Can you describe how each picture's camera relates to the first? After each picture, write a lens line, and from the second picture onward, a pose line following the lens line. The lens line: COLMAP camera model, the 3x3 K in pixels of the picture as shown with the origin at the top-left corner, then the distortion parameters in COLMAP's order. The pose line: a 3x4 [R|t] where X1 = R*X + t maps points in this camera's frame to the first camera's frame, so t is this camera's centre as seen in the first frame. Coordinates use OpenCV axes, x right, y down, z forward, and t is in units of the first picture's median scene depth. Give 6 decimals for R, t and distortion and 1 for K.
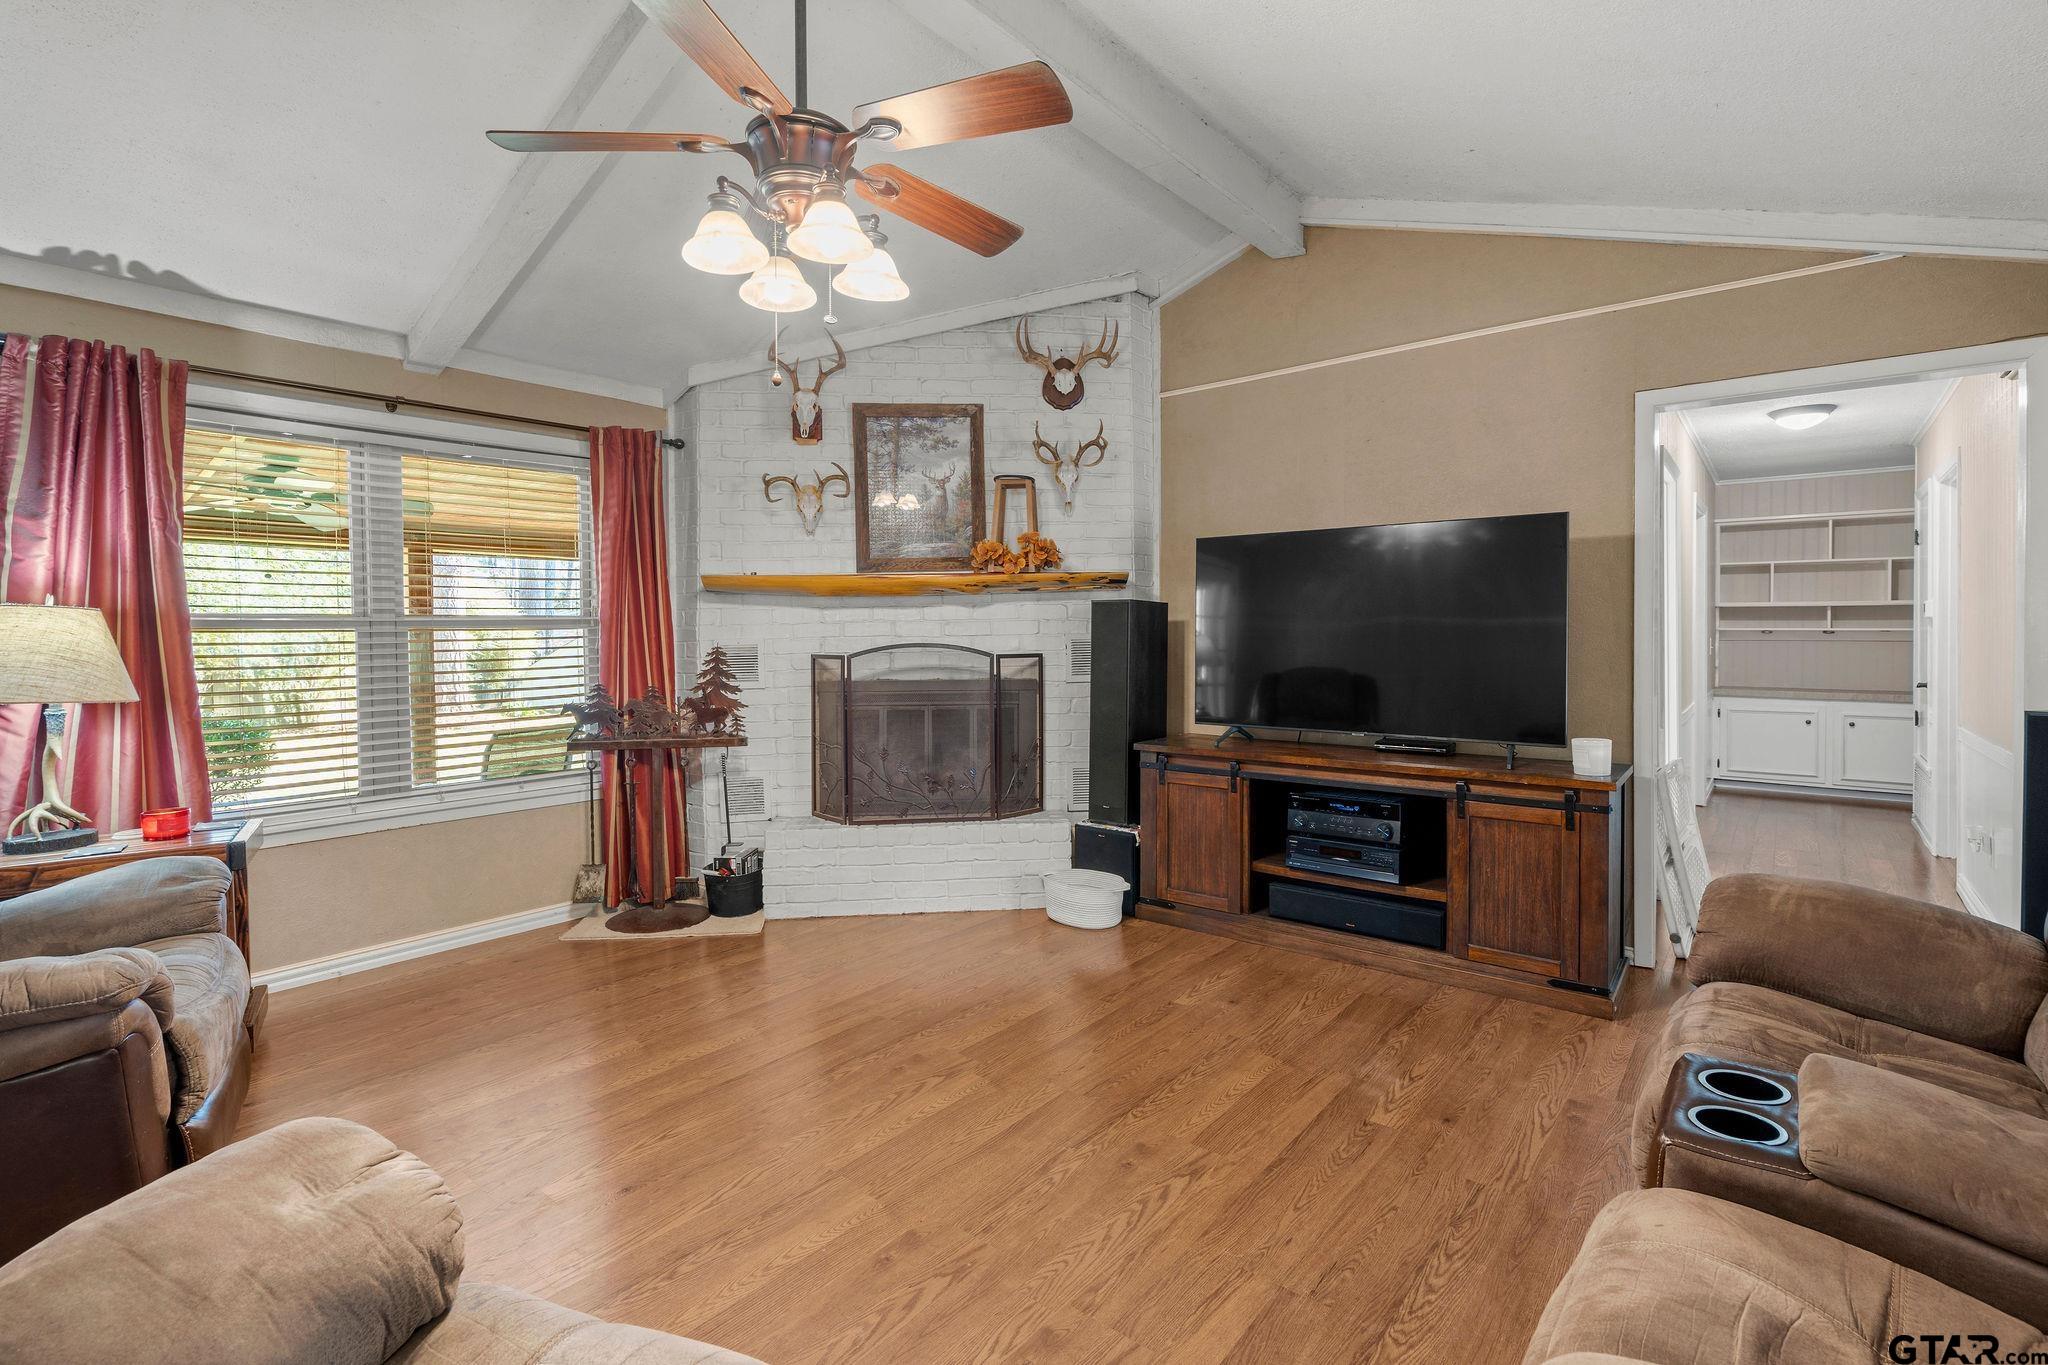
lens RADIAL K [[935.7, 0, 1021.7], [0, 935.7, 660.9], [0, 0, 1]] dist [0.001760, 0.000207]
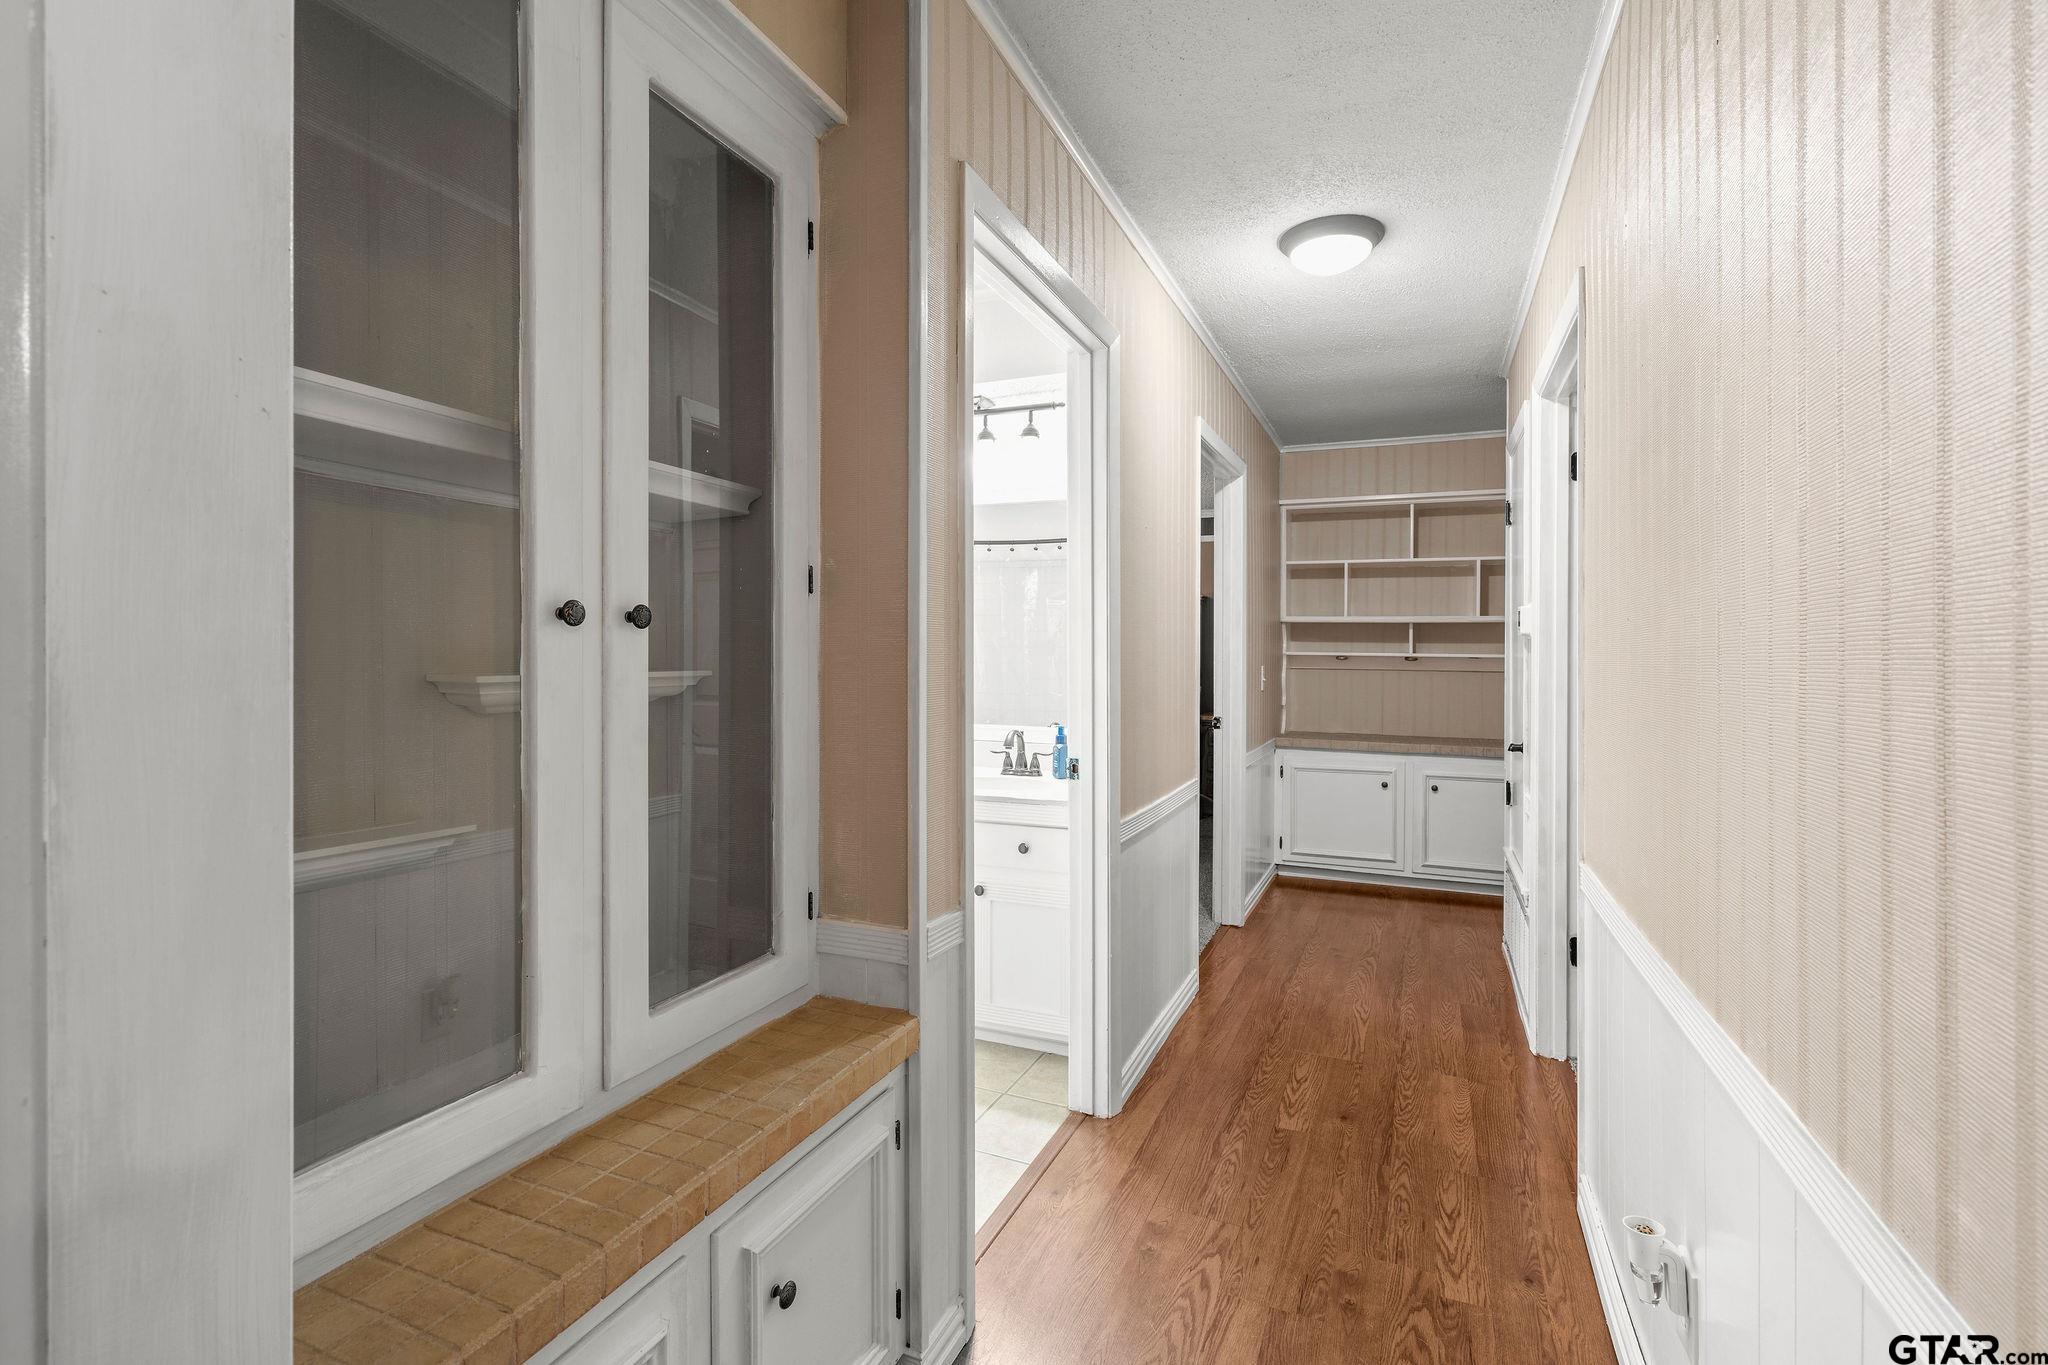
lens RADIAL K [[938.0, 0, 1024.0], [0, 938.0, 682.5], [0, 0, 1]] dist [-0.002103, -0.000444]
pose [[0.959105, 0.002467, 0.283038, 0.350808], [-0.002446, 0.999997, -0.000427, -0.010879], [-0.283038, -0.000283, 0.959109, 0.368756]]
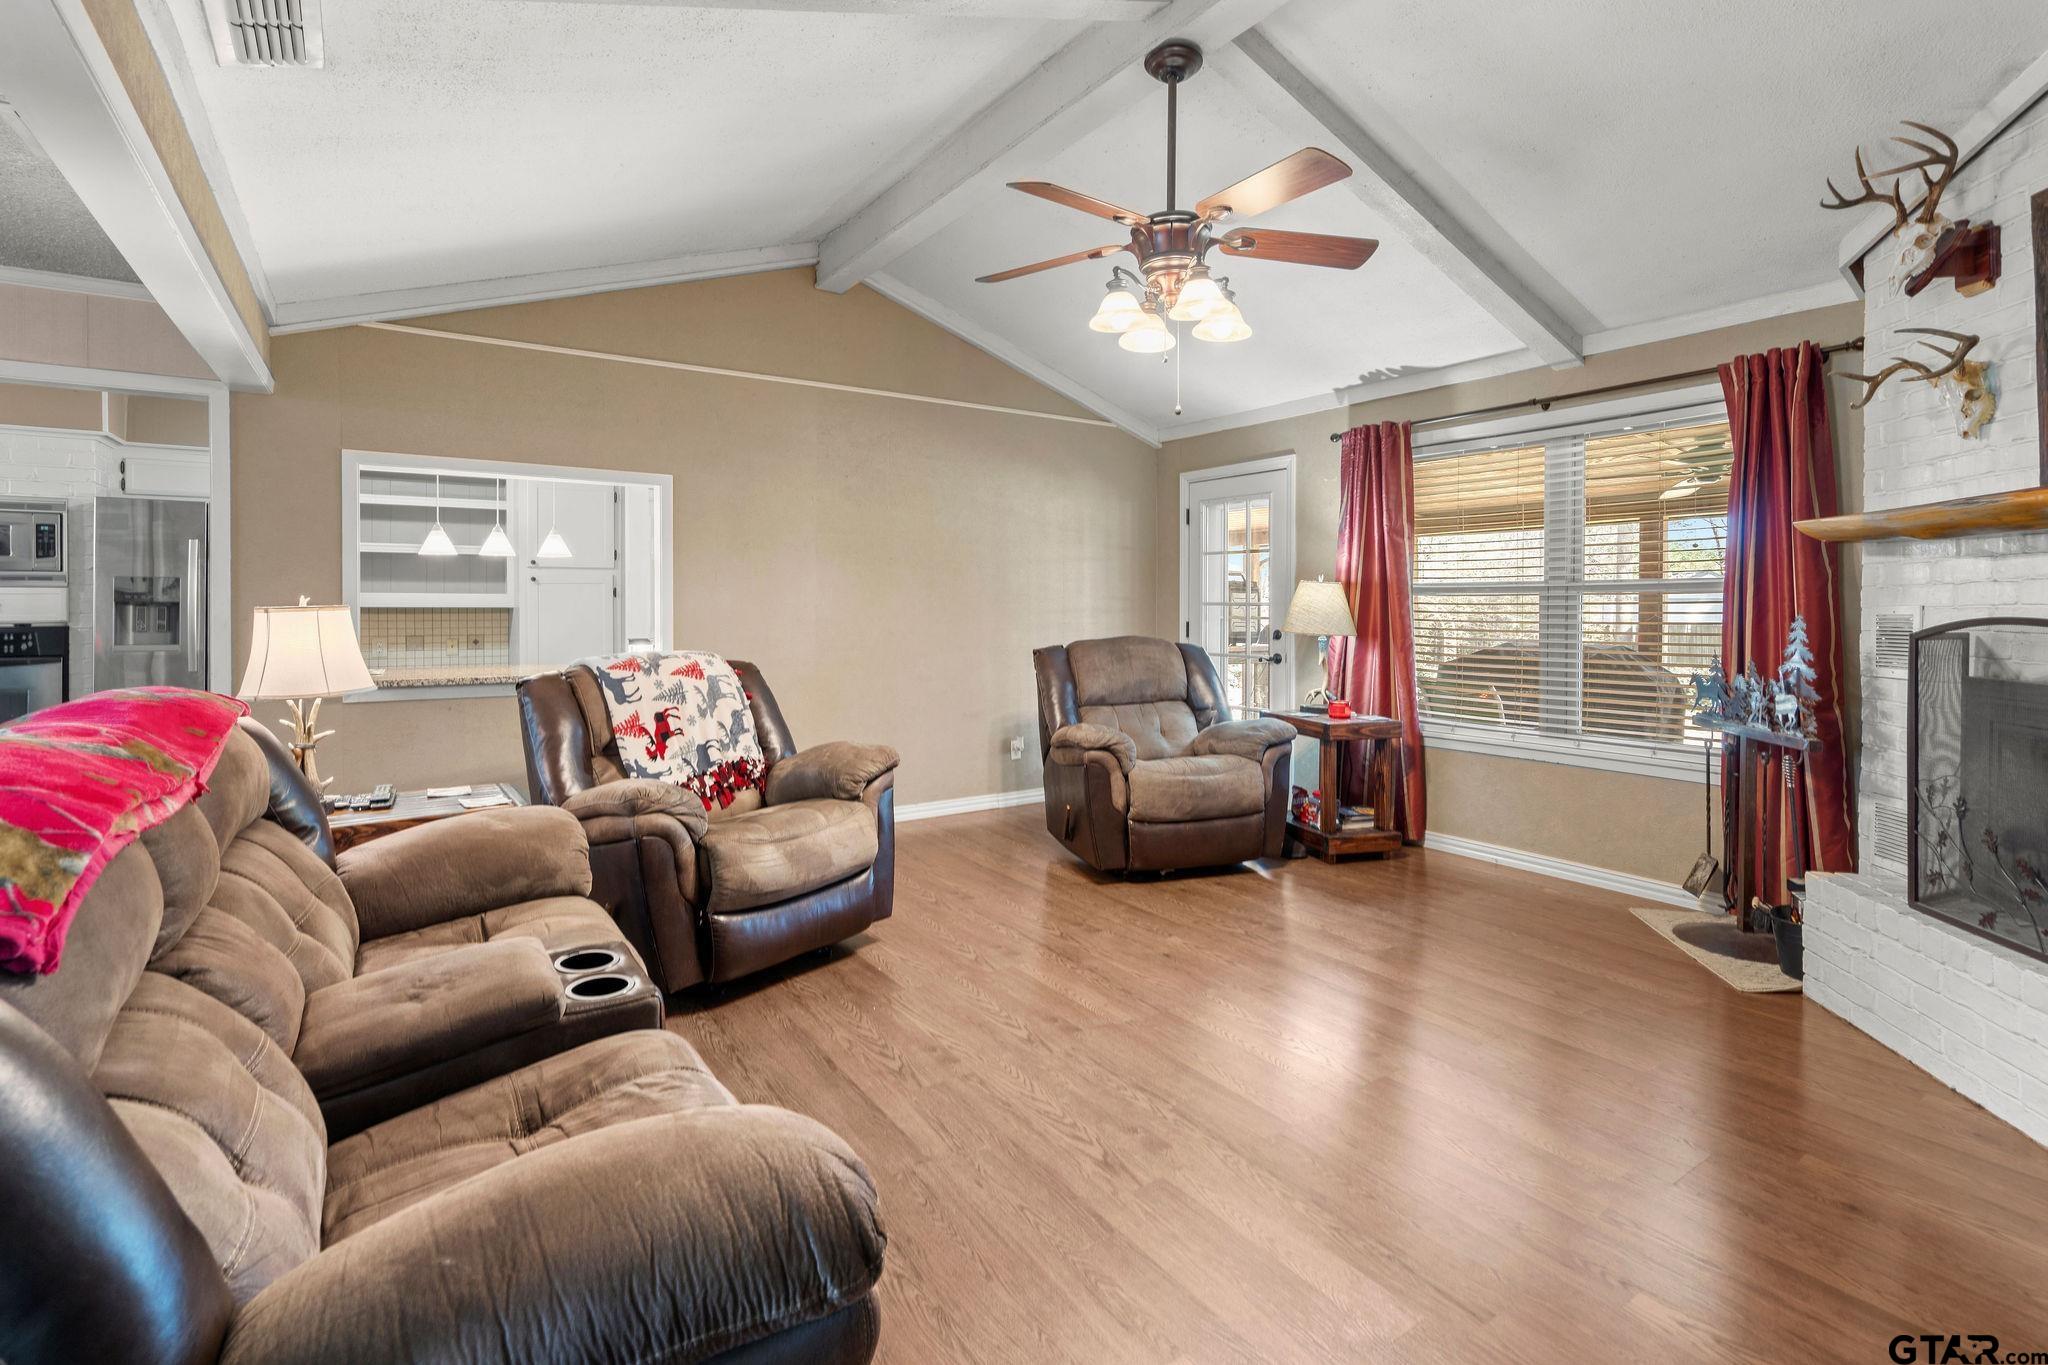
lens RADIAL K [[956.6, 0, 1015.3], [0, 956.6, 612.5], [0, 0, 1]] dist [-0.001021, -0.000031]
pose [[-0.287493, 0.014532, -0.957672, 1.586555], [-0.034464, 0.999080, 0.025507, -0.040051], [0.957162, 0.040339, -0.286728, 1.646067]]
